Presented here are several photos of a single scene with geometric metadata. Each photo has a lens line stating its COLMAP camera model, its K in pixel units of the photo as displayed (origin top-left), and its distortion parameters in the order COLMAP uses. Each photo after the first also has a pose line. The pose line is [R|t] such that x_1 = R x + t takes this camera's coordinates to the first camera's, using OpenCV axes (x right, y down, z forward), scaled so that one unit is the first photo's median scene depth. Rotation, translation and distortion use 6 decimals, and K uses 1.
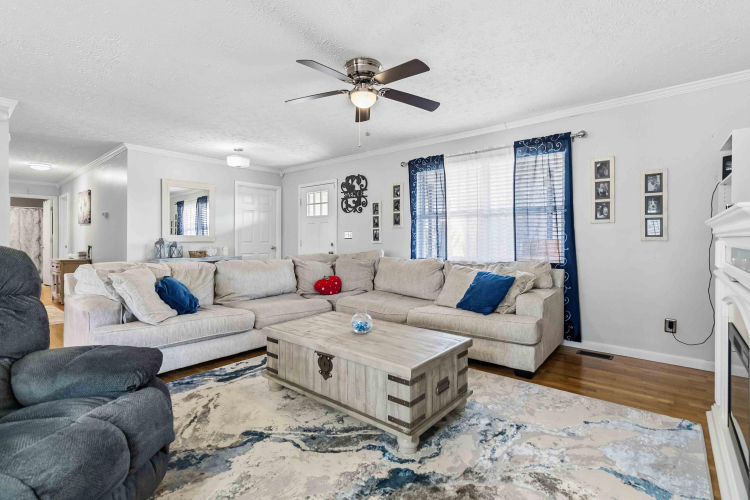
lens RADIAL K [[353.2, 0, 371.3], [0, 353.2, 242.2], [0, 0, 1]] dist [0.000534, 0.000801]
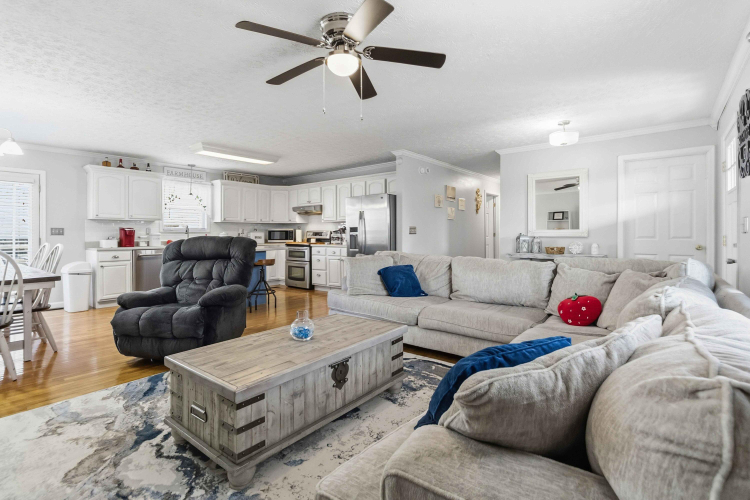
lens RADIAL K [[353.2, 0, 381.3], [0, 353.2, 240.5], [0, 0, 1]] dist [0.000534, 0.000801]
pose [[0.037900, 0.019611, -0.999089, 0.442869], [-0.002891, 0.999805, 0.019515, -0.010321], [0.999277, 0.002148, 0.037949, 0.587963]]
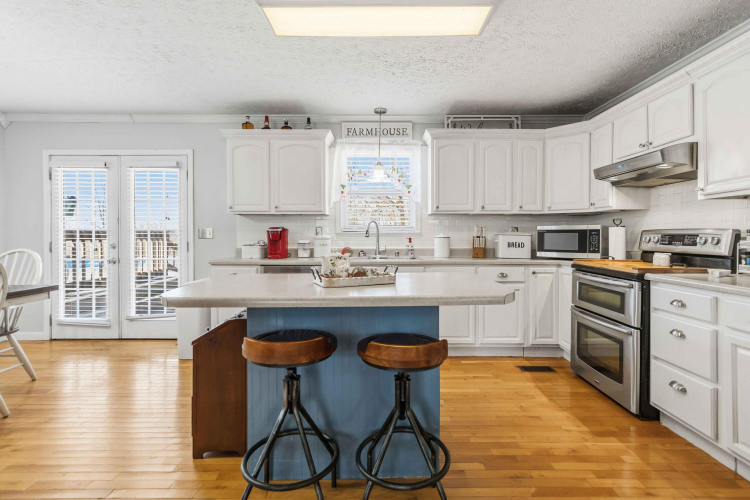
lens RADIAL K [[353.2, 0, 382.4], [0, 353.2, 239.0], [0, 0, 1]] dist [0.000534, 0.000801]
pose [[-0.757175, 0.004919, -0.653193, -0.478787], [-0.004669, 0.999905, 0.012942, -0.012741], [0.653195, 0.012849, -0.757081, 0.471730]]
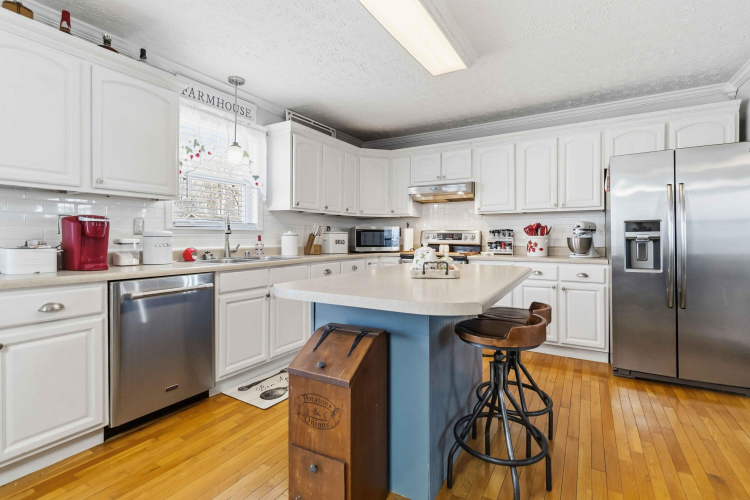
lens RADIAL K [[353.2, 0, 381.2], [0, 353.2, 239.1], [0, 0, 1]] dist [0.000534, 0.000801]
pose [[0.174362, 0.004642, -0.984671, -0.315297], [-0.006447, 0.999973, 0.003572, -0.002724], [0.984661, 0.005725, 0.174387, 0.042042]]
